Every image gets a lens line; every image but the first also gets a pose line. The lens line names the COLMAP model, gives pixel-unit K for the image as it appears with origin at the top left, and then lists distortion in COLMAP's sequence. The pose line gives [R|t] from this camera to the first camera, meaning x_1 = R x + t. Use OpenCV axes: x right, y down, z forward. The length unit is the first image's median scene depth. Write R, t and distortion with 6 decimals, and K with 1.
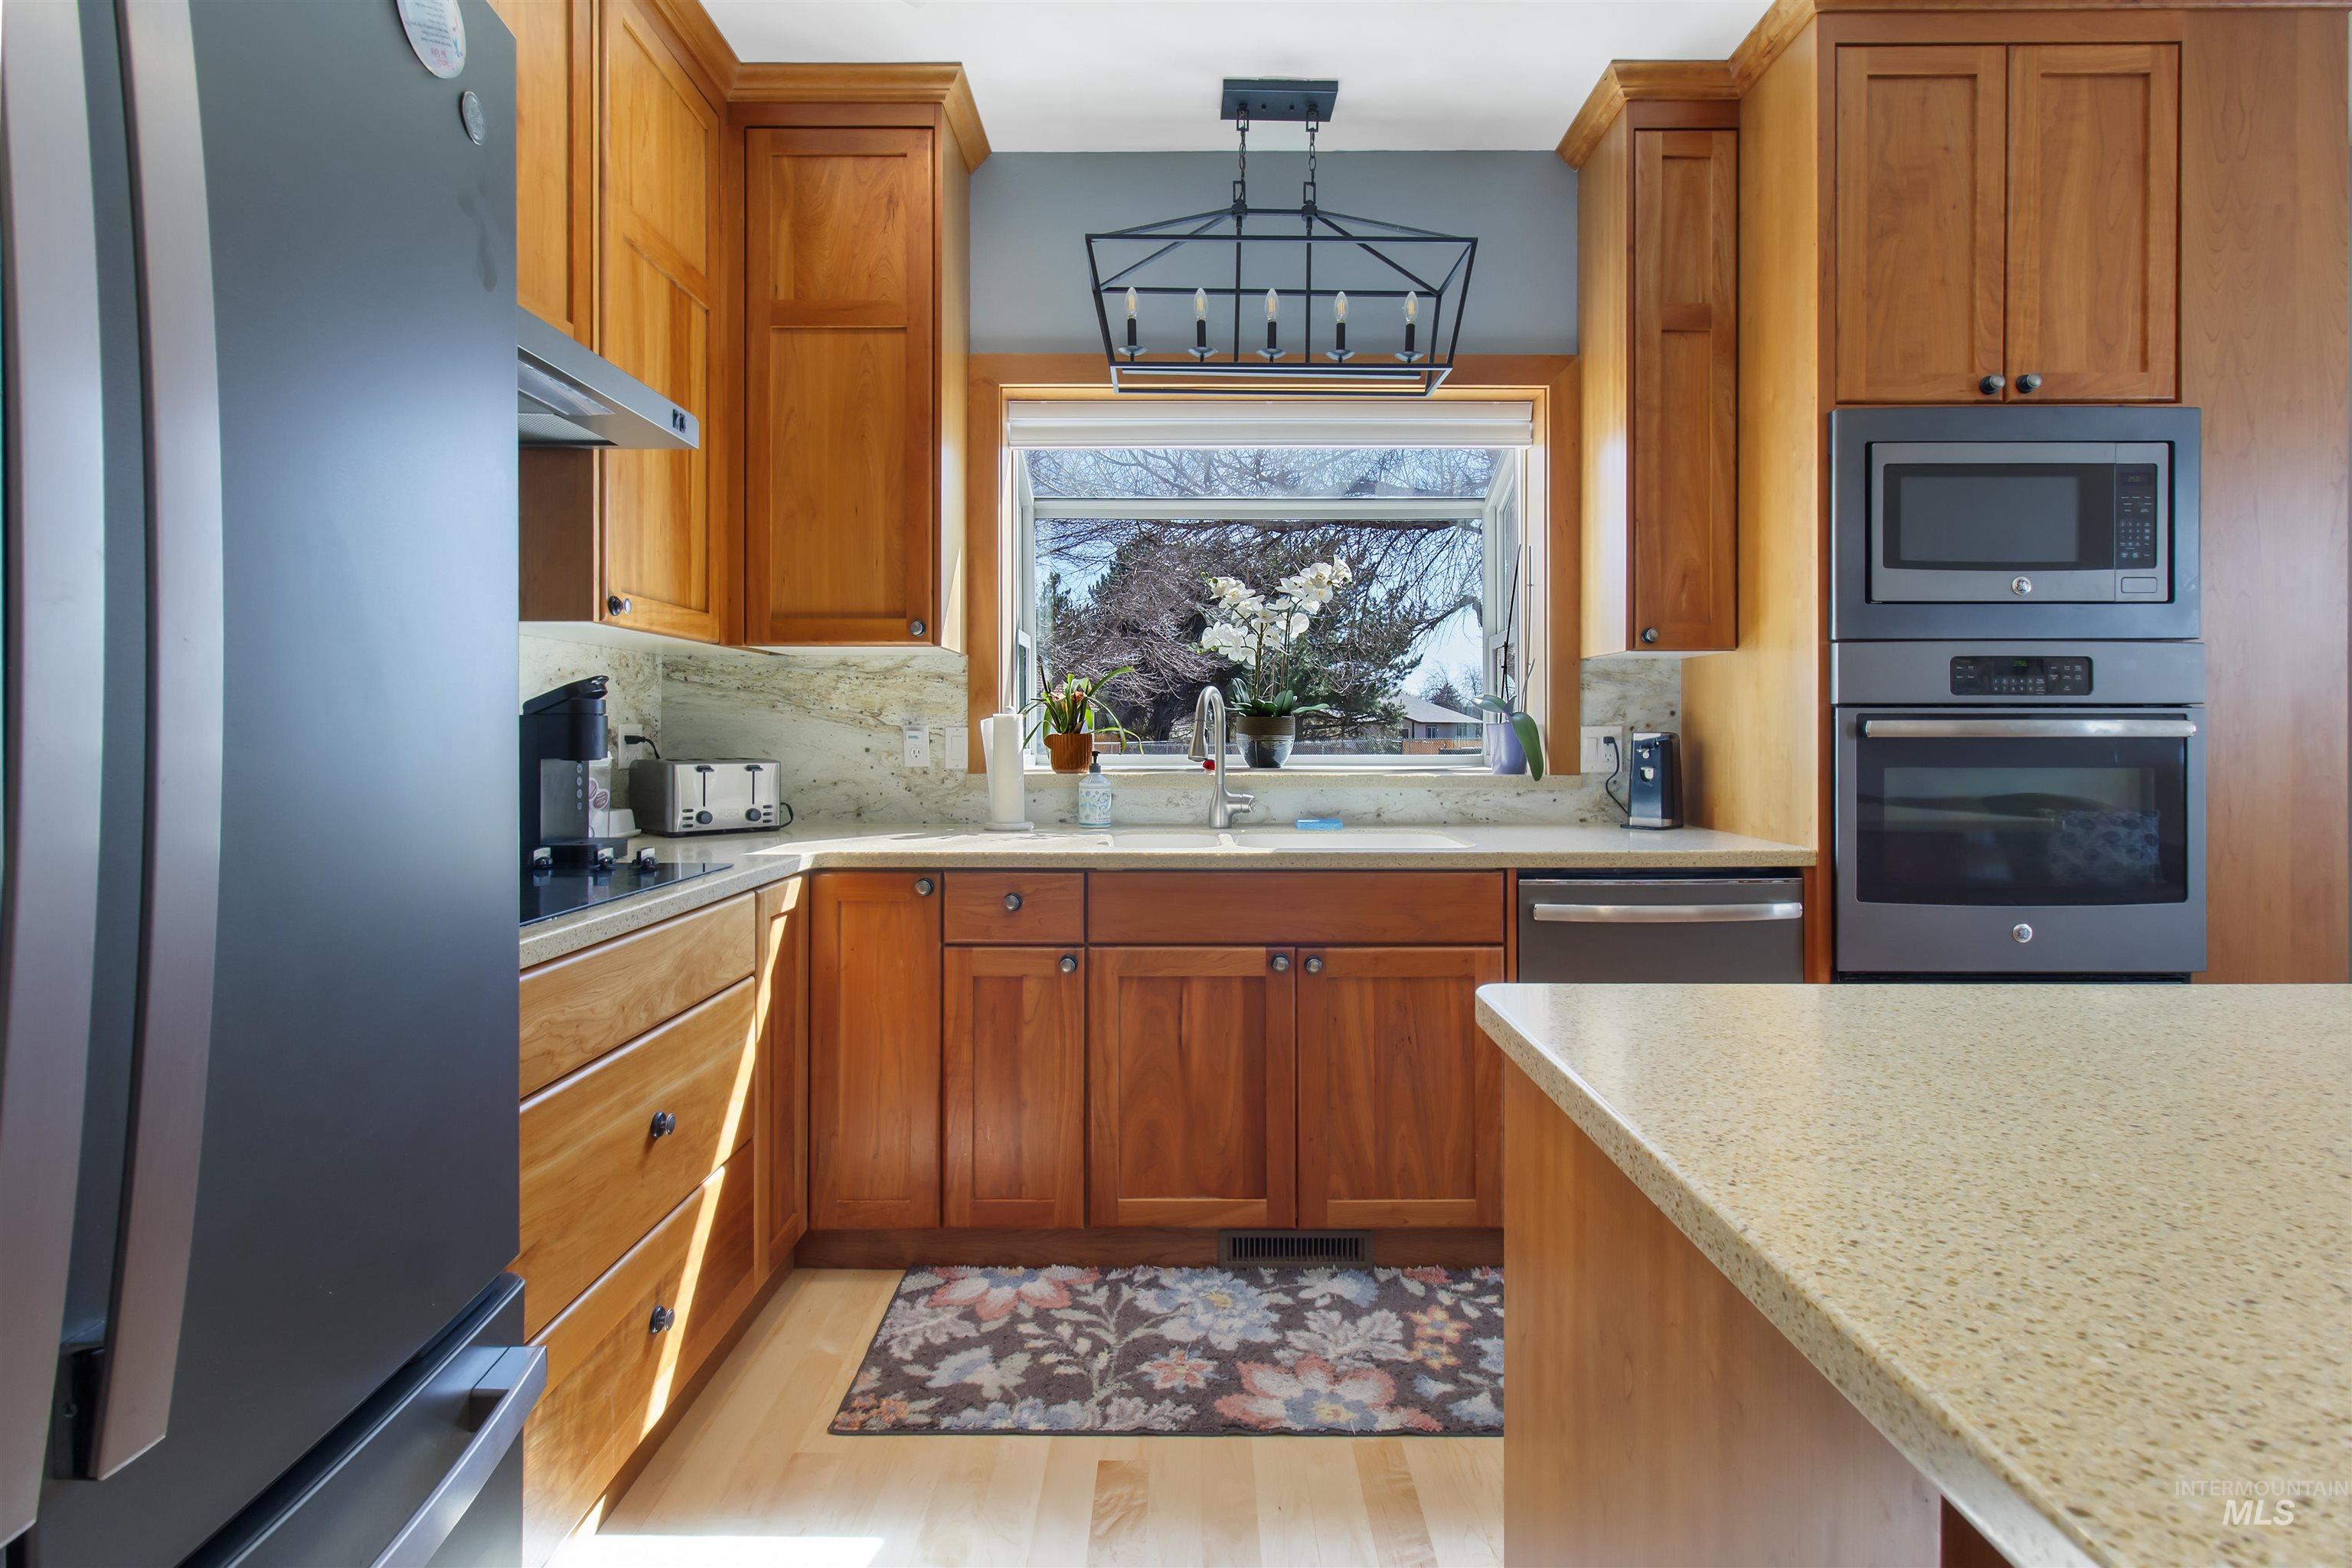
lens RADIAL K [[1083.9, 0, 1195.9], [0, 1083.9, 736.5], [0, 0, 1]] dist [-0.000607, 0.000733]
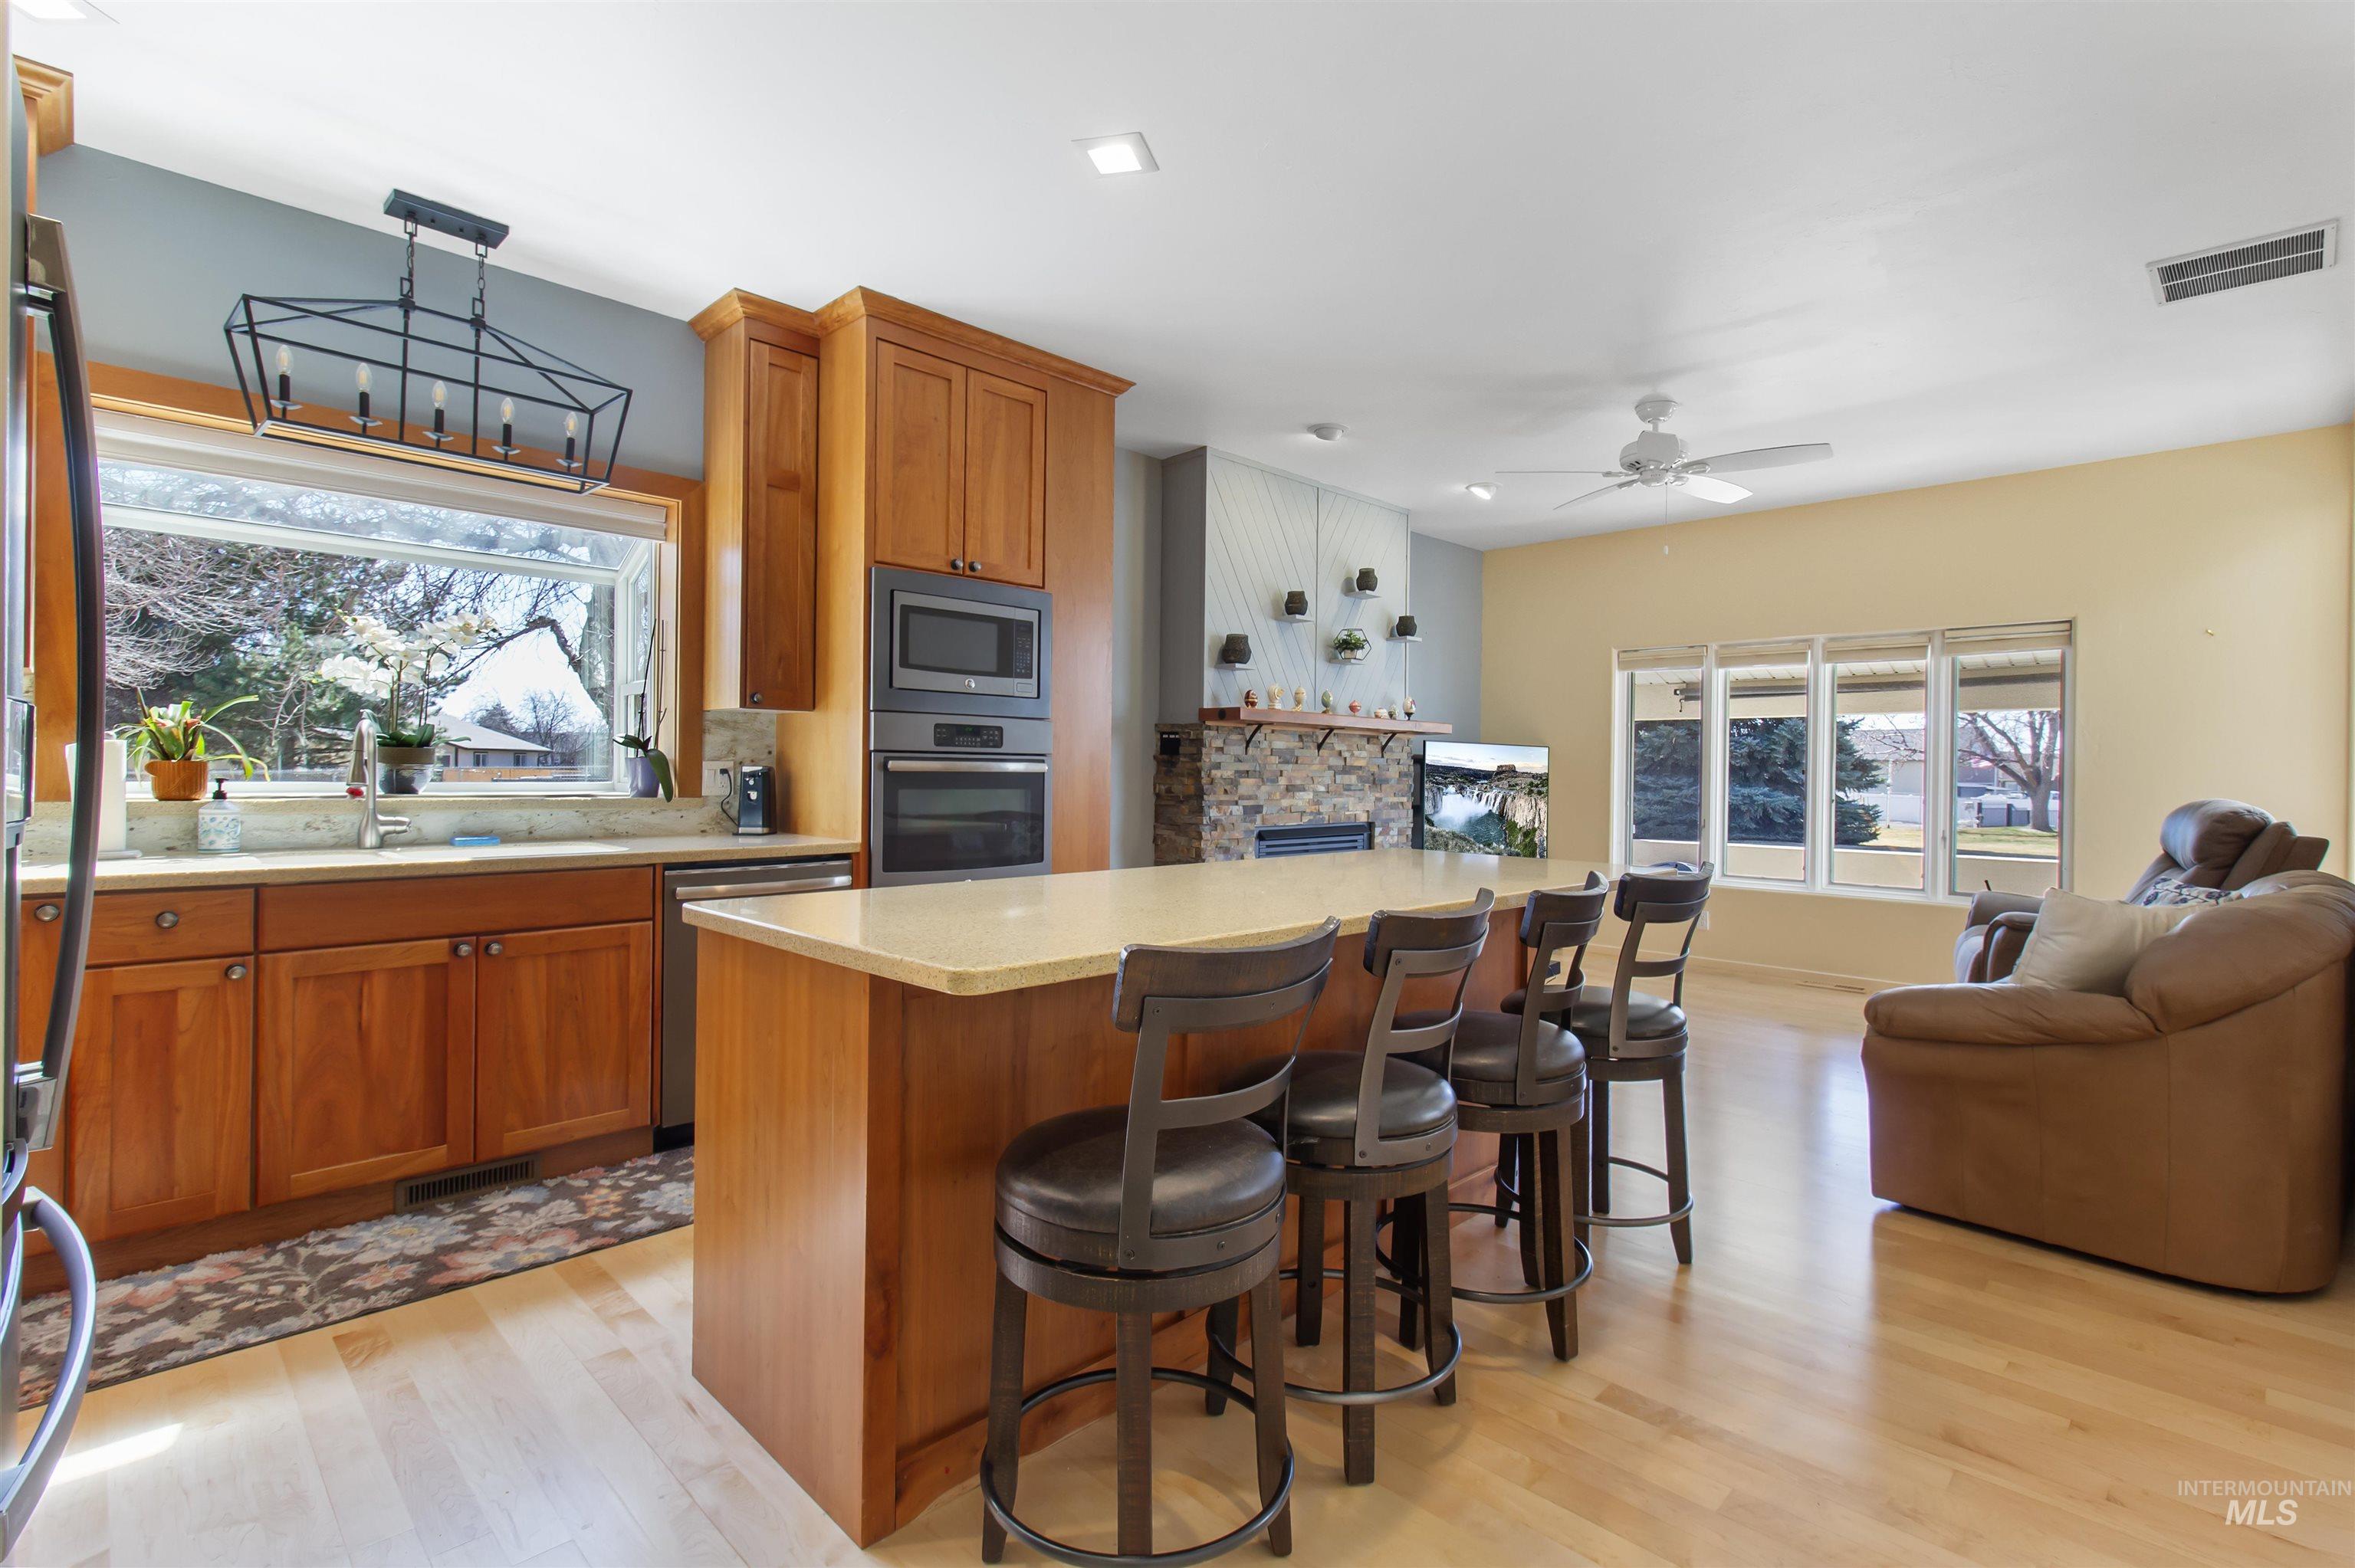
lens RADIAL K [[1085.1, 0, 1177.3], [0, 1085.1, 770.5], [0, 0, 1]] dist [-0.000607, 0.000733]
pose [[0.706507, 0.008213, 0.707659, -0.221416], [-0.010280, 0.999946, -0.001342, -0.001992], [-0.707632, -0.006326, 0.706553, -0.444270]]
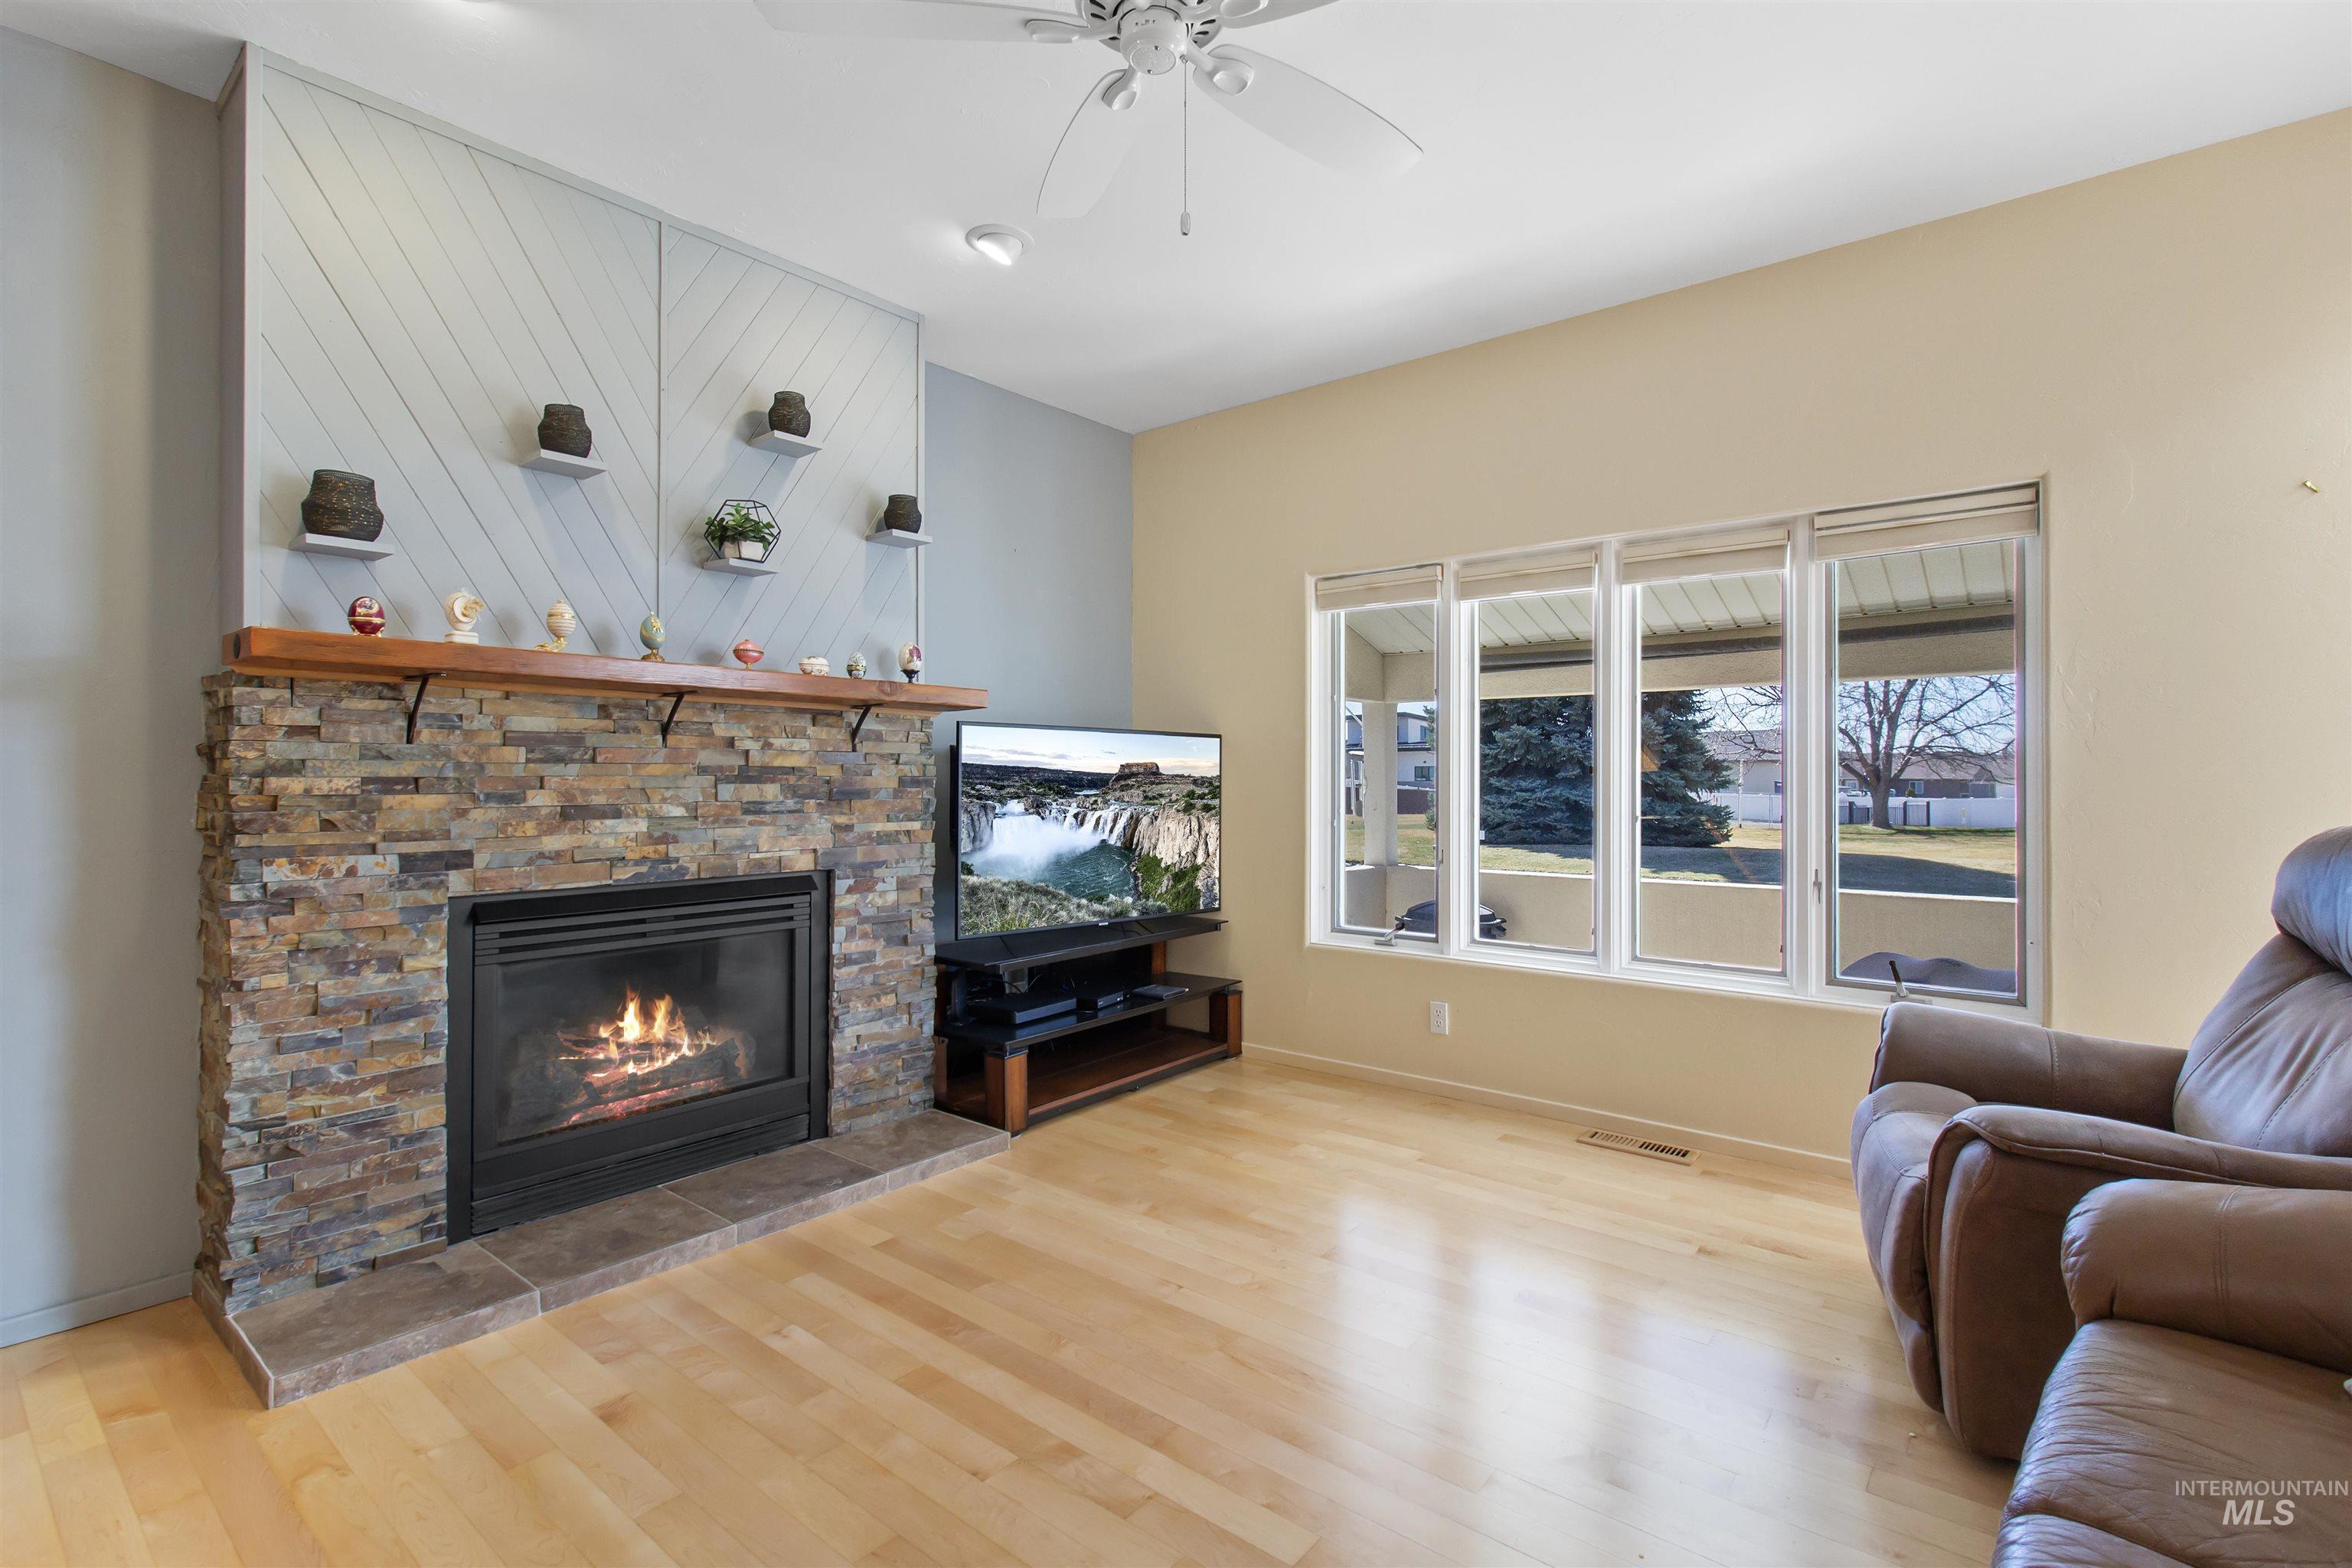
lens RADIAL K [[1083.9, 0, 1173.2], [0, 1083.9, 777.3], [0, 0, 1]] dist [-0.000607, 0.000733]
pose [[0.633947, 0.001090, 0.773376, 1.200906], [0.000736, 0.999998, -0.002012, -0.004452], [-0.773376, 0.001845, 0.633944, -0.169795]]
